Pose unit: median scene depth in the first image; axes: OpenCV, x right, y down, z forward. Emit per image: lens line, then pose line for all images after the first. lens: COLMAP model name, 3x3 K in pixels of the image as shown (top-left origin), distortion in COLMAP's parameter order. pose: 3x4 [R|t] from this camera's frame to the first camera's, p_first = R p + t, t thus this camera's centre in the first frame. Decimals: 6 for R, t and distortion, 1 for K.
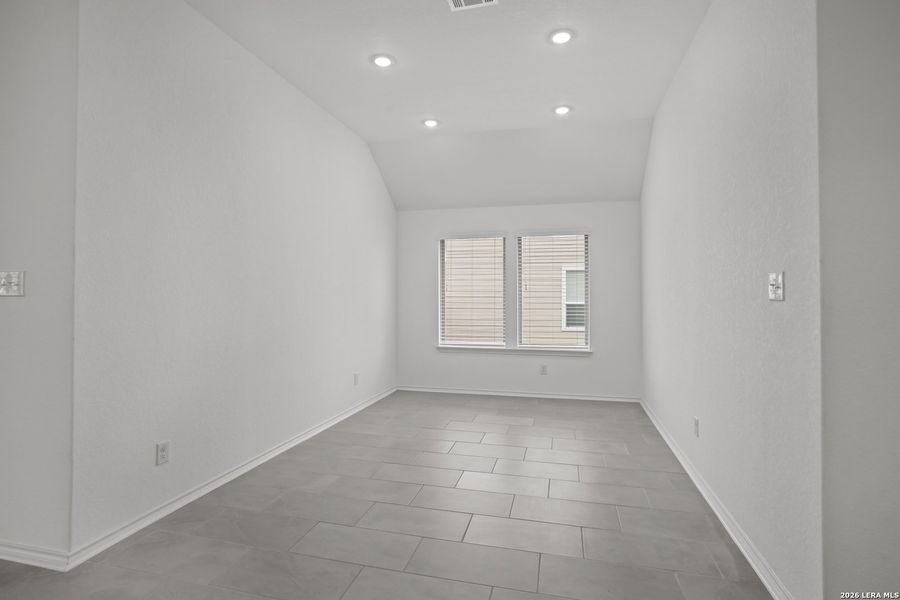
lens RADIAL K [[439.5, 0, 449.0], [0, 439.5, 289.1], [0, 0, 1]] dist [-0.058313, -0.000116]
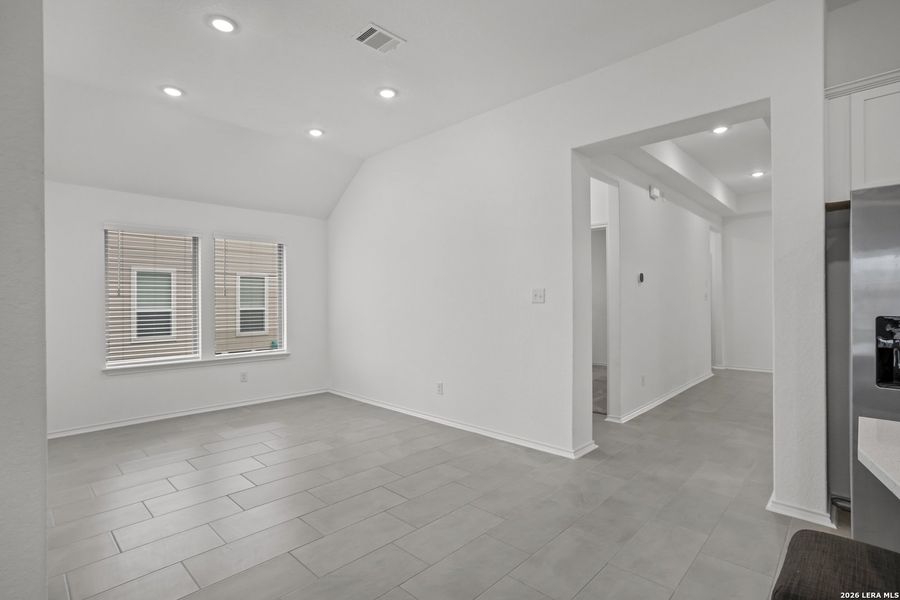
lens RADIAL K [[447.2, 0, 450.0], [0, 447.2, 300.0], [0, 0, 1]] dist [-0.031638, -0.000034]
pose [[0.498773, -0.008185, 0.866694, -0.421515], [-0.005499, 0.999905, 0.012608, -0.003727], [-0.866715, -0.011054, 0.498680, 0.107127]]
